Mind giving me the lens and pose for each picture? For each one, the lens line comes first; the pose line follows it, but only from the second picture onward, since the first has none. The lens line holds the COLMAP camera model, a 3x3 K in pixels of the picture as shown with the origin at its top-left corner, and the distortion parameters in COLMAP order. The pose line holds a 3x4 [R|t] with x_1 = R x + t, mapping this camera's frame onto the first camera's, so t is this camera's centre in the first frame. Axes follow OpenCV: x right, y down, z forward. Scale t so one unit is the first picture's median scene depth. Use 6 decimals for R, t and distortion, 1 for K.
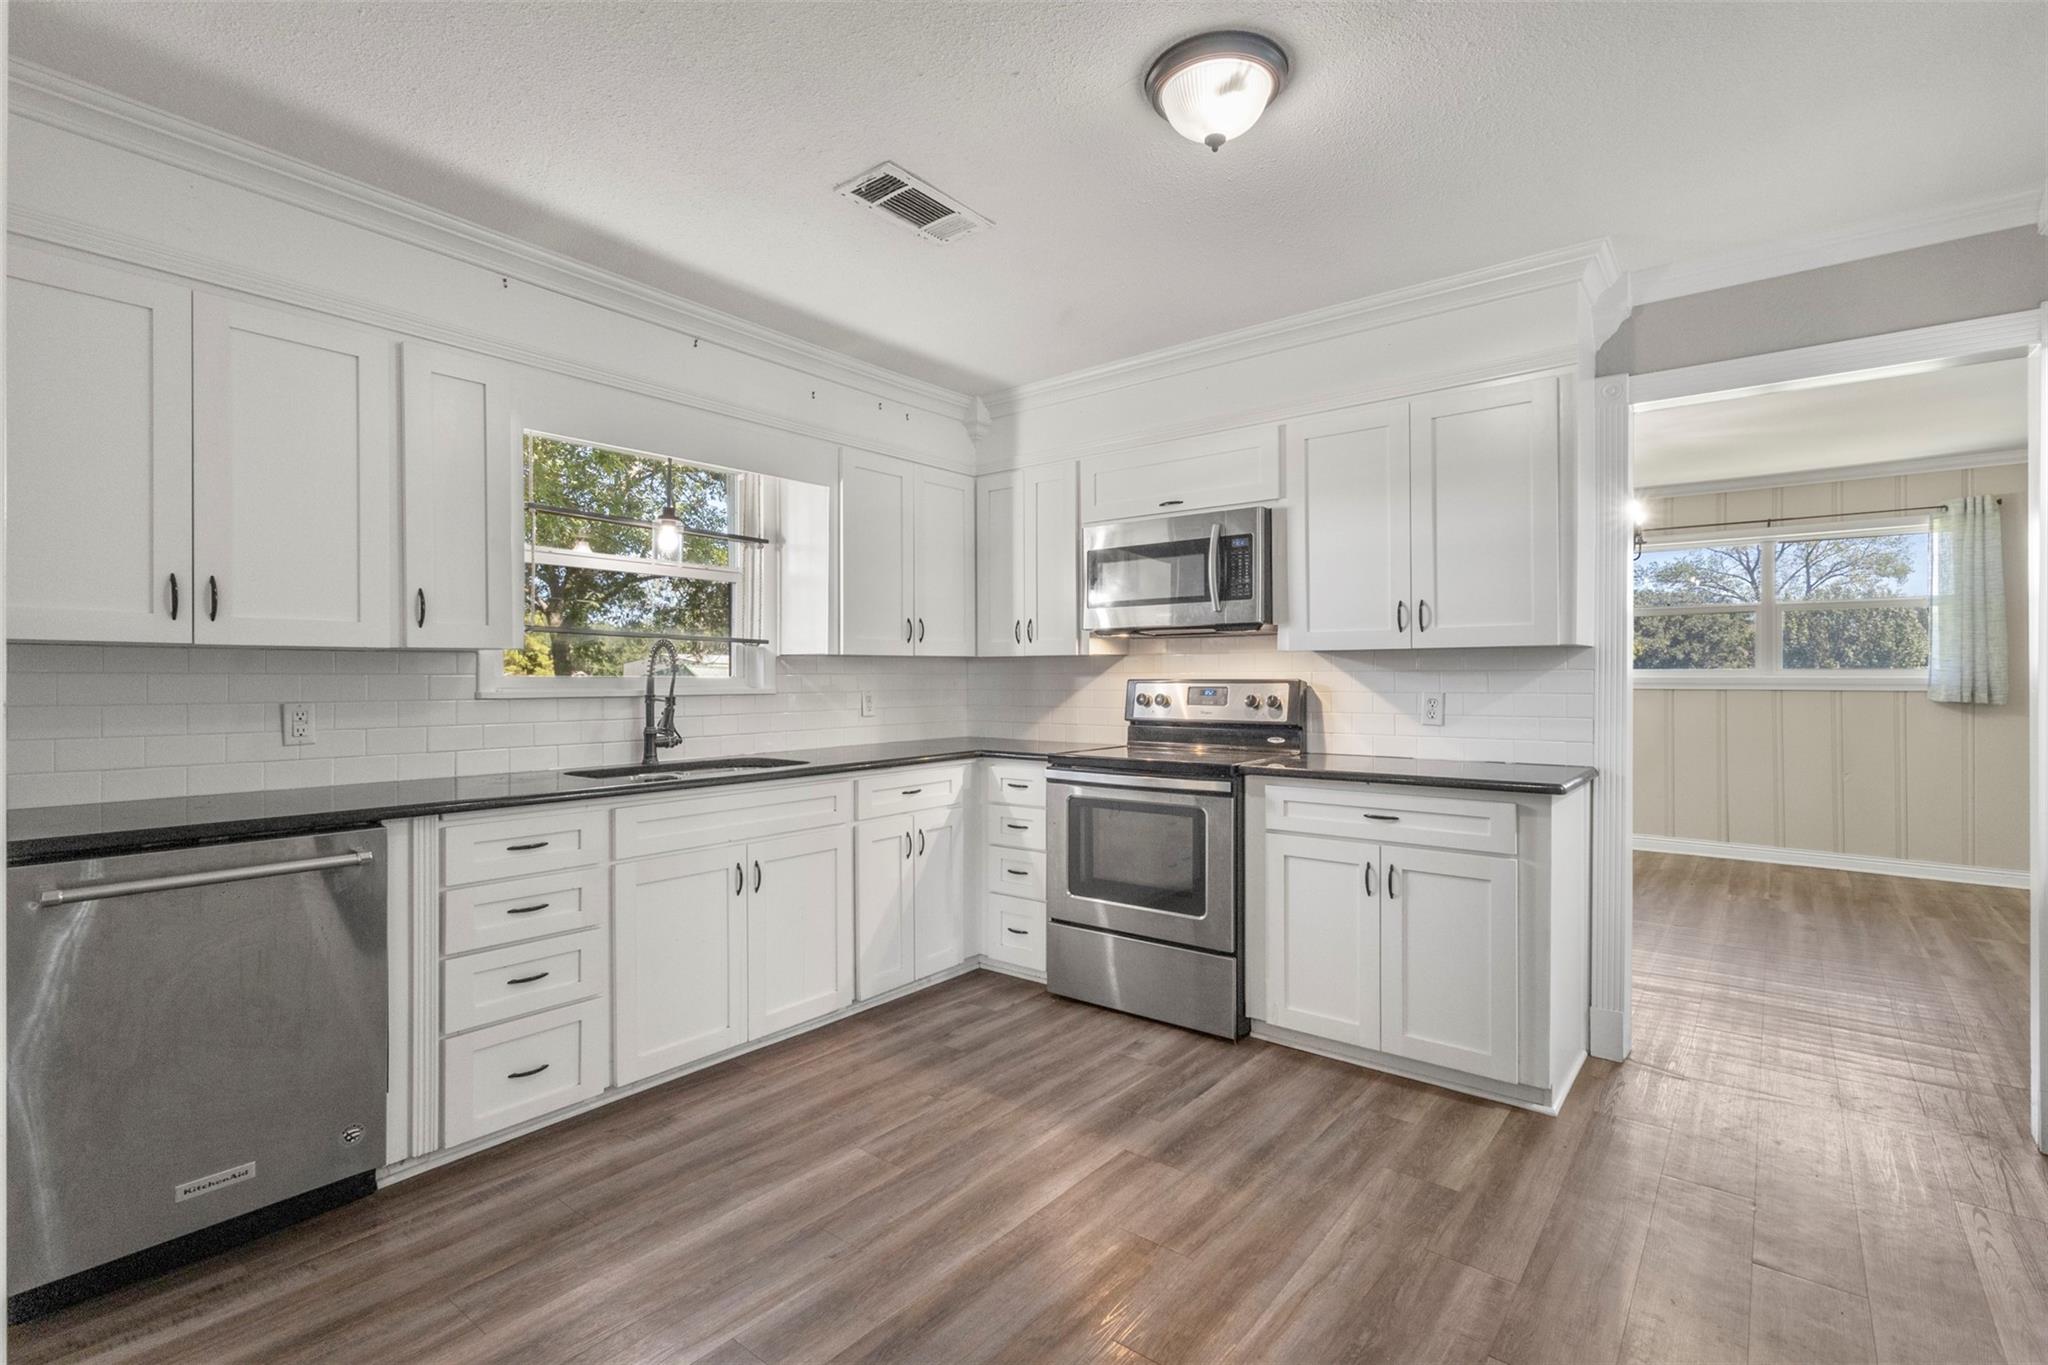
lens RADIAL K [[943.0, 0, 1025.0], [0, 943.0, 675.2], [0, 0, 1]] dist [-0.010663, 0.001007]
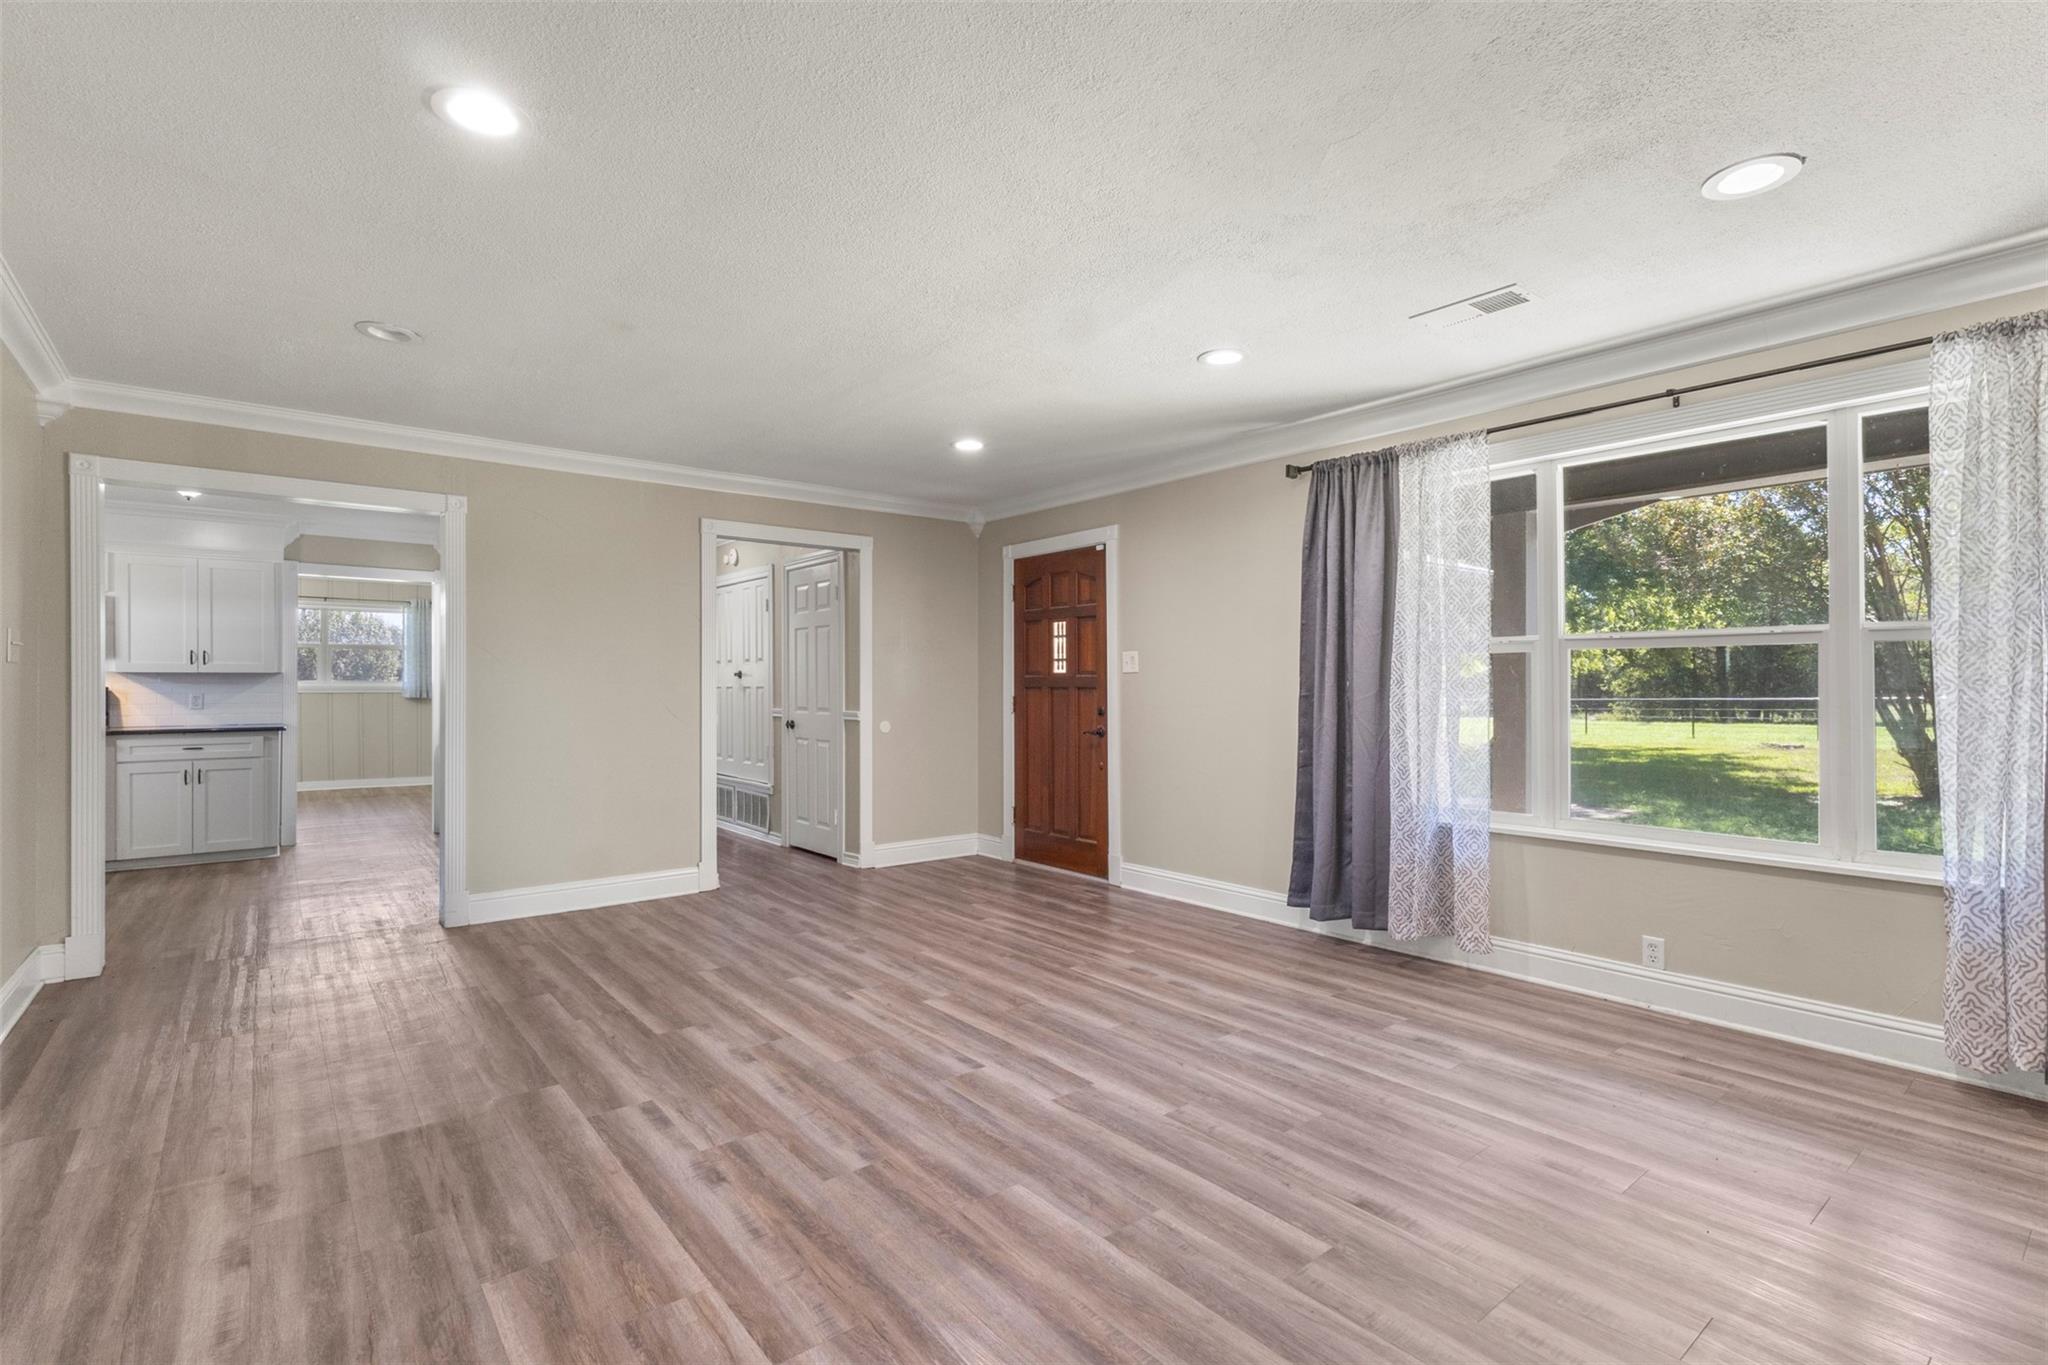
lens RADIAL K [[943.0, 0, 1024.7], [0, 943.0, 684.2], [0, 0, 1]] dist [-0.010663, 0.001007]
pose [[0.209754, -0.000378, 0.977754, -1.287402], [0.002890, 0.999996, -0.000233, 0.004941], [-0.977750, 0.002875, 0.209754, -1.300306]]
